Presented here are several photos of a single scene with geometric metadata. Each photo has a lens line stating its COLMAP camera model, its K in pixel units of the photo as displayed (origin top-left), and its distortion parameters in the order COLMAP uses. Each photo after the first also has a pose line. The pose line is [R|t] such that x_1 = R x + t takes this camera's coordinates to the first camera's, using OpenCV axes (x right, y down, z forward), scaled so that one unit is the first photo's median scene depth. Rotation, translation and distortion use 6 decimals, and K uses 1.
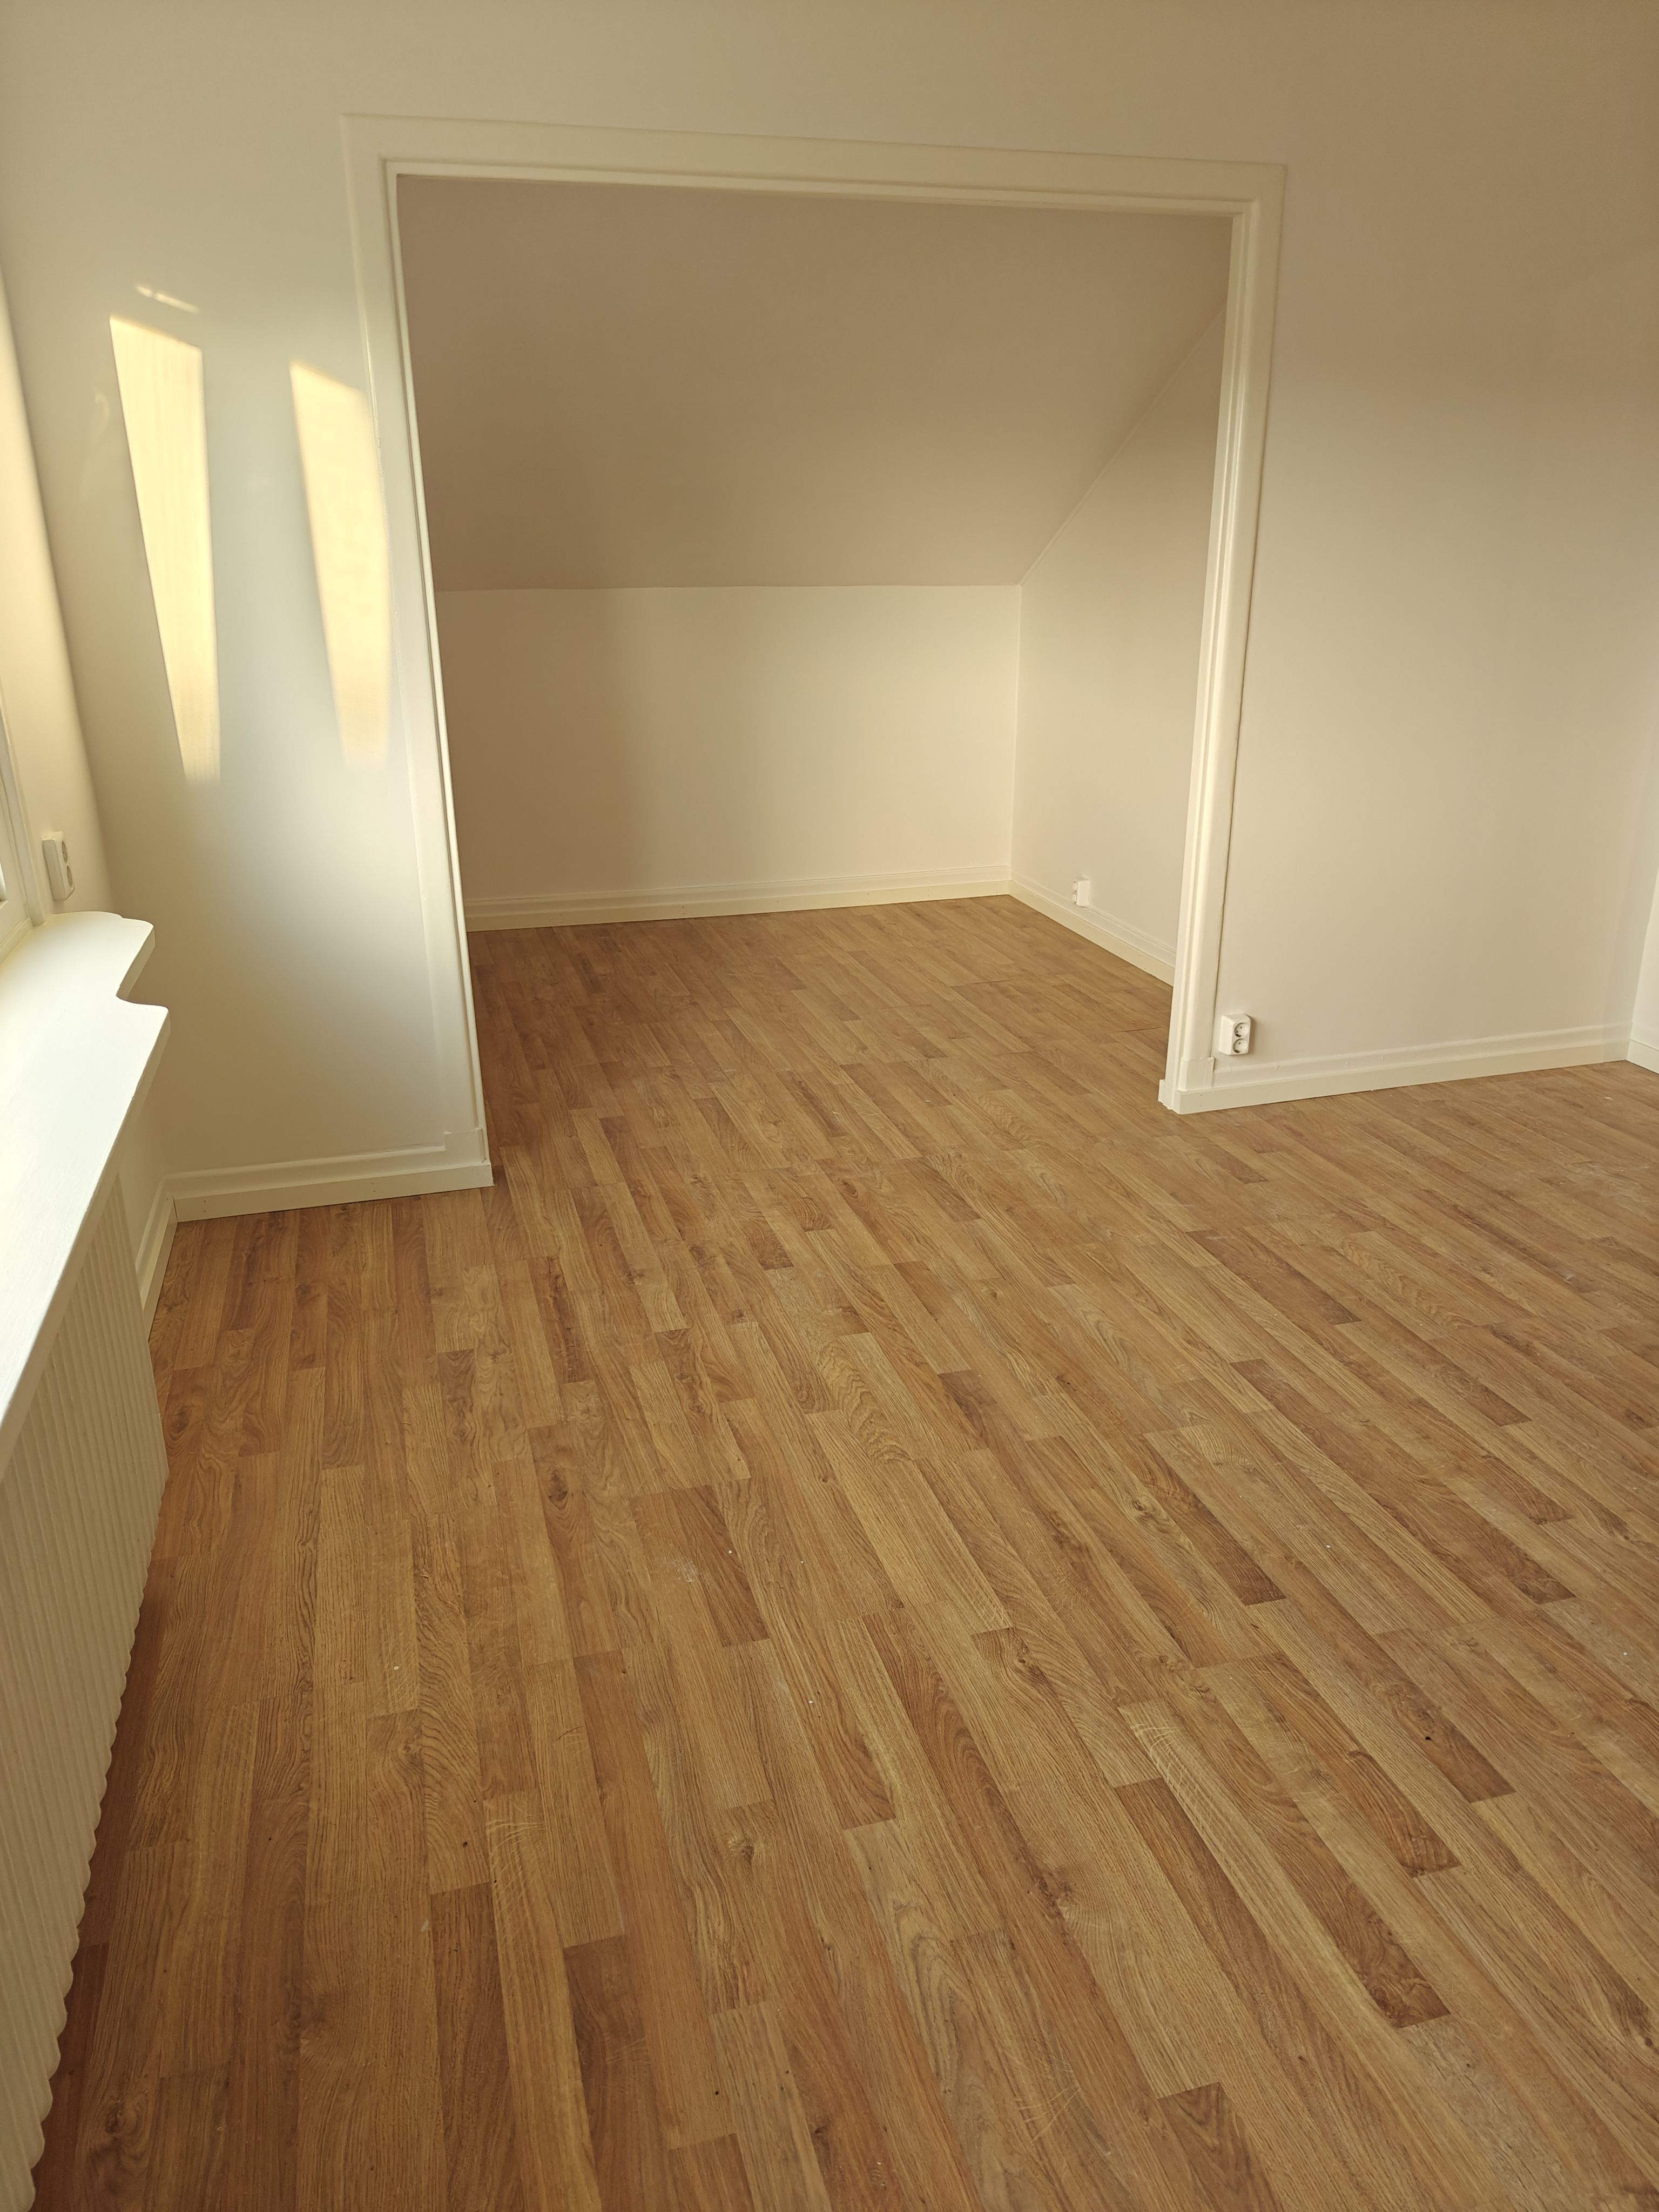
lens RADIAL K [[1507.1, 0, 828.4], [0, 1507.1, 1108.2], [0, 0, 1]] dist [0.000584, -0.004932]
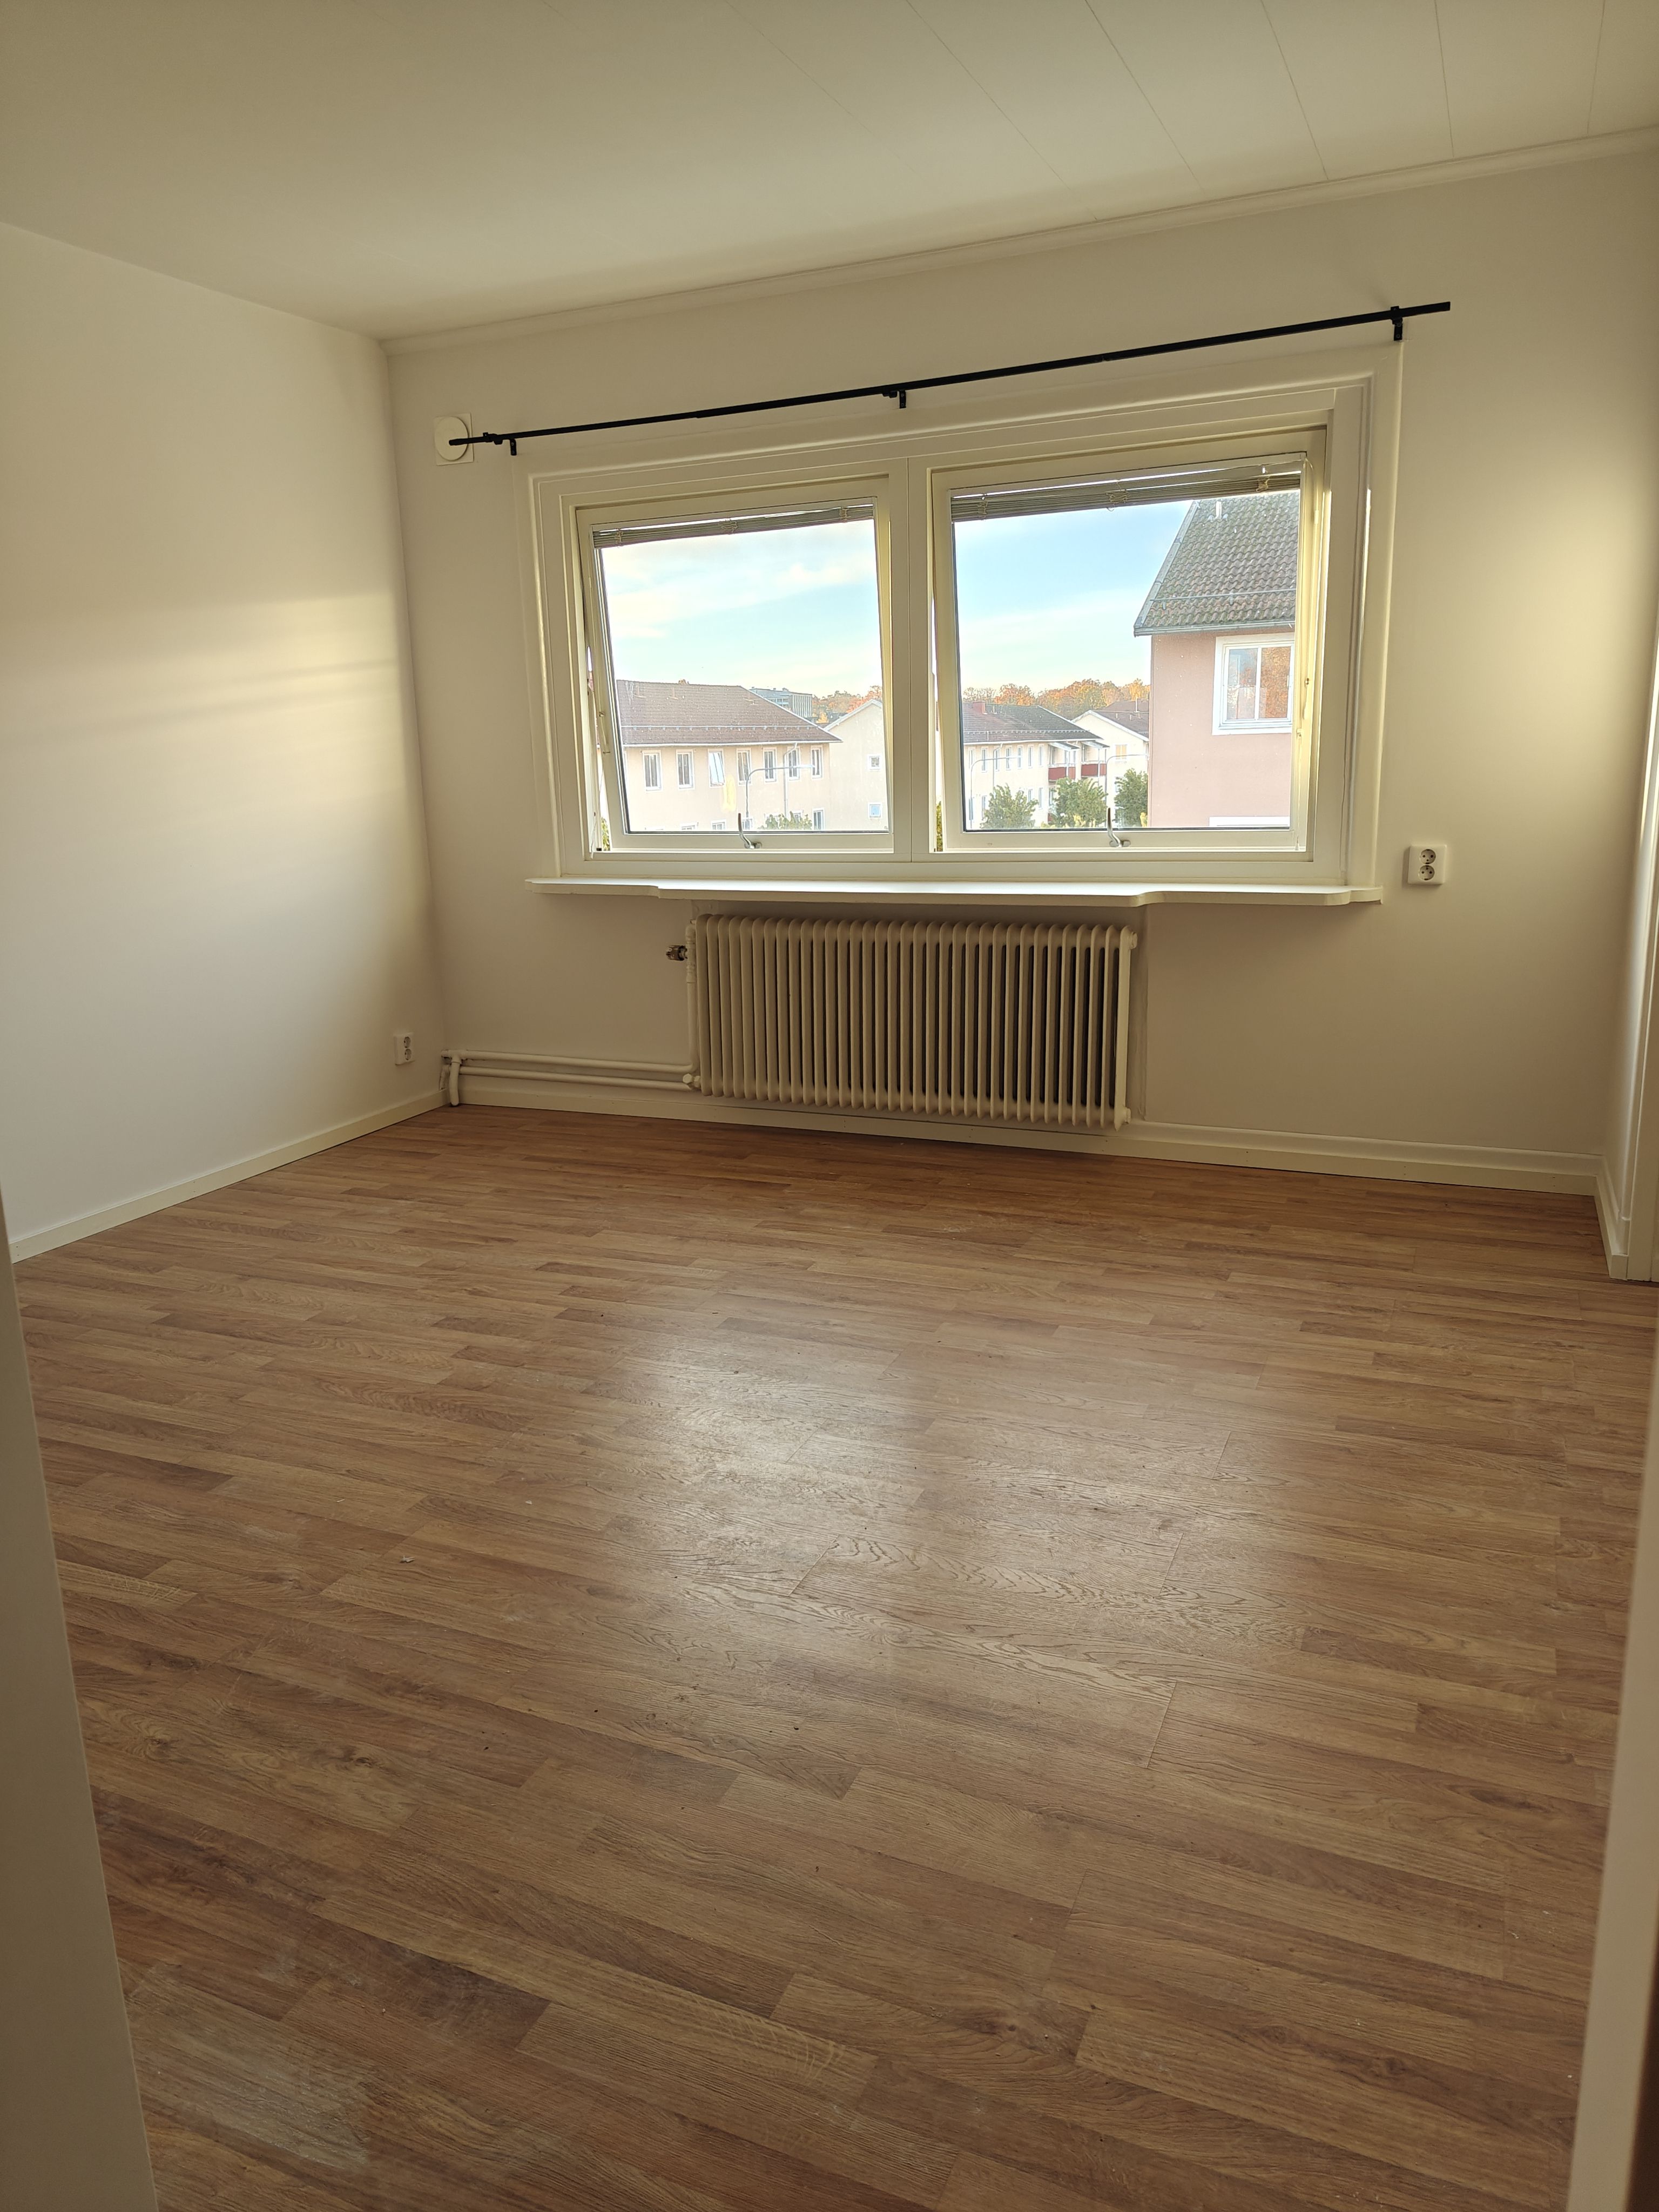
lens RADIAL K [[1507.1, 0, 825.1], [0, 1507.1, 1102.8], [0, 0, 1]] dist [0.000584, -0.004932]
pose [[-0.632266, 0.209200, -0.745972, 0.983126], [-0.234224, 0.866184, 0.441434, -0.438970], [0.738498, 0.453828, -0.498660, 1.270959]]
